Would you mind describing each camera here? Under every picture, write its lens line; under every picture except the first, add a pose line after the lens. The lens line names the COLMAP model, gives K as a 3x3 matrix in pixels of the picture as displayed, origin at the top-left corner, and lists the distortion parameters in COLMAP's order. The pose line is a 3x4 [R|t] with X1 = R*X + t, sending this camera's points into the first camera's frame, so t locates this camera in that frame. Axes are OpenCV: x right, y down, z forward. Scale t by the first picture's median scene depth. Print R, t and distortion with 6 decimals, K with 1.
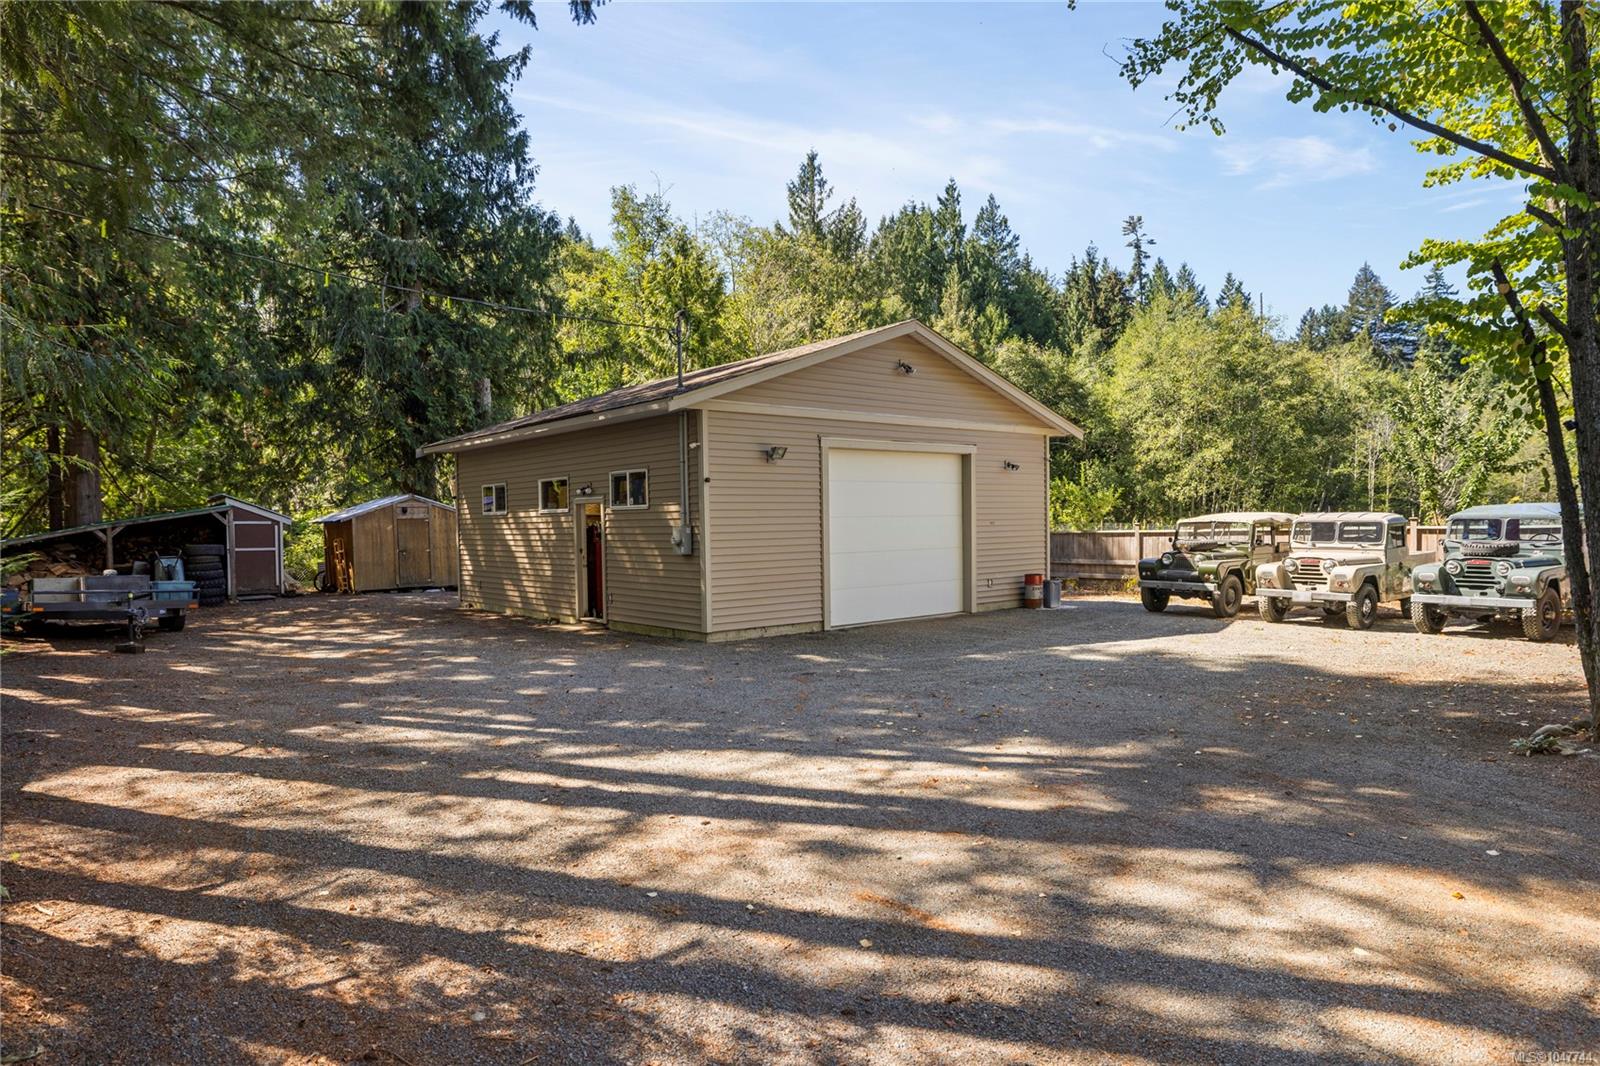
lens RADIAL K [[950.7, 0, 802.9], [0, 950.7, 539.8], [0, 0, 1]] dist [-0.009340, 0.001001]
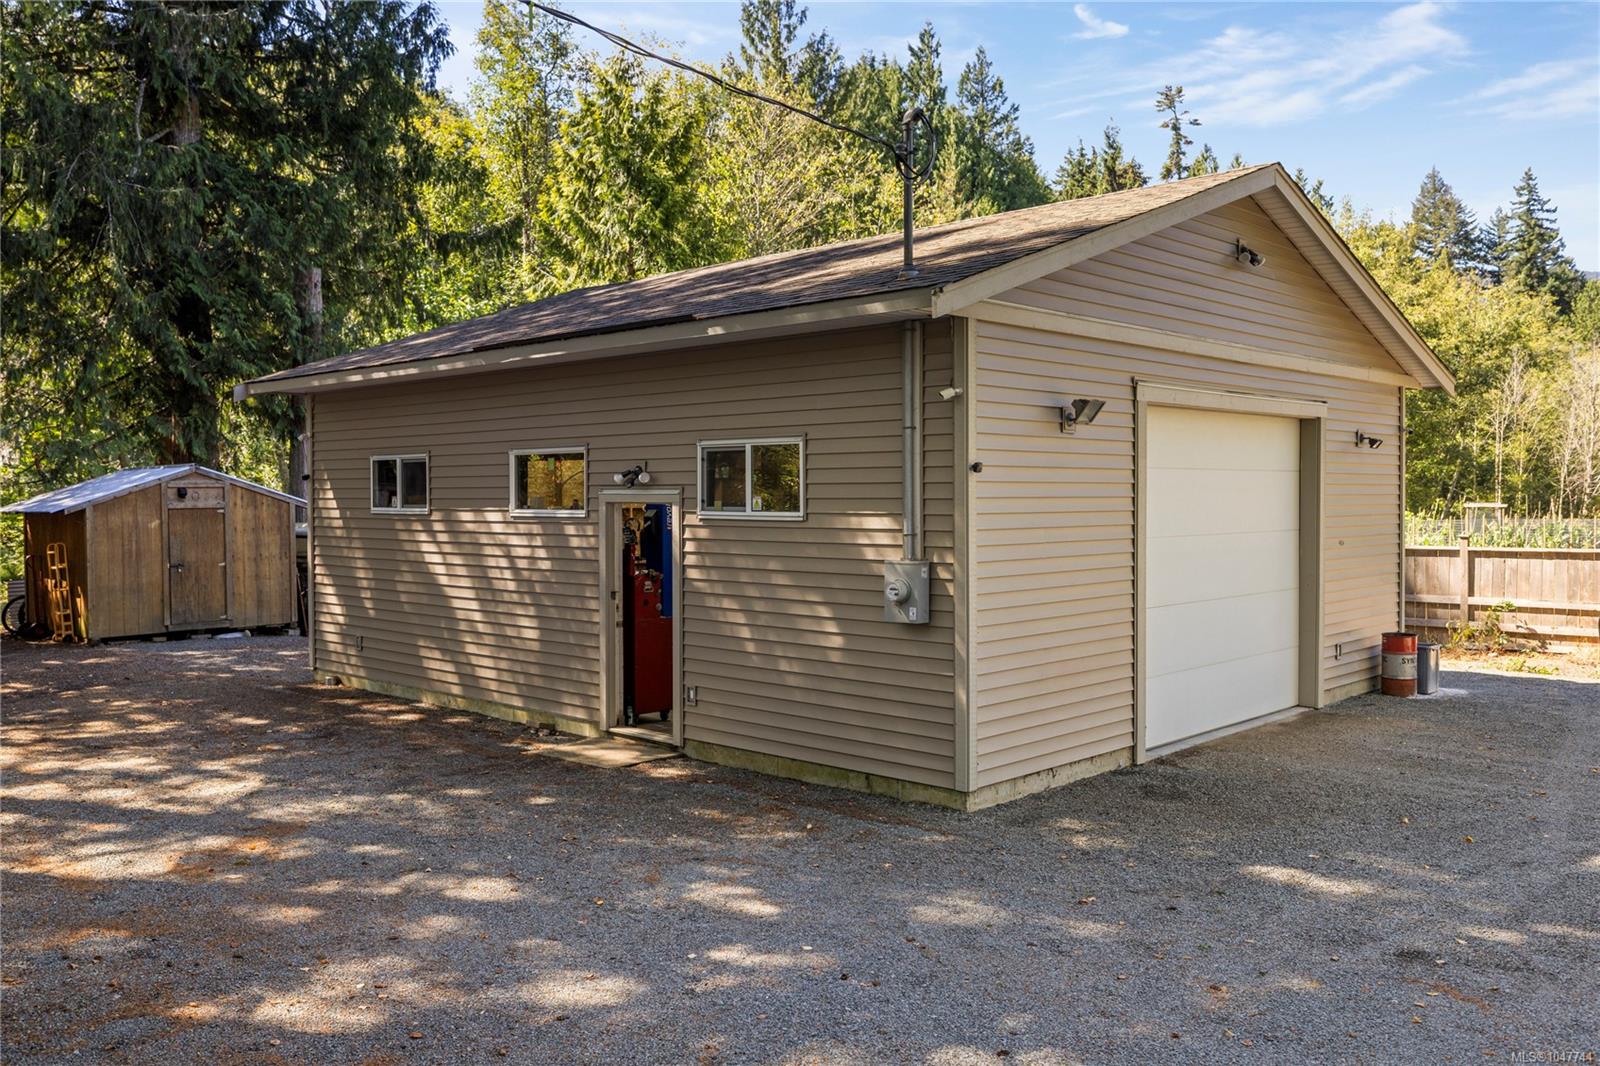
lens RADIAL K [[1301.6, 0, 806.9], [0, 1301.6, 496.1], [0, 0, 1]] dist [-0.000976, -0.002265]
pose [[0.994142, 0.013931, 0.107183, -0.152194], [-0.011869, 0.999732, -0.019853, -0.020975], [-0.107431, 0.018465, 0.994041, 0.221805]]
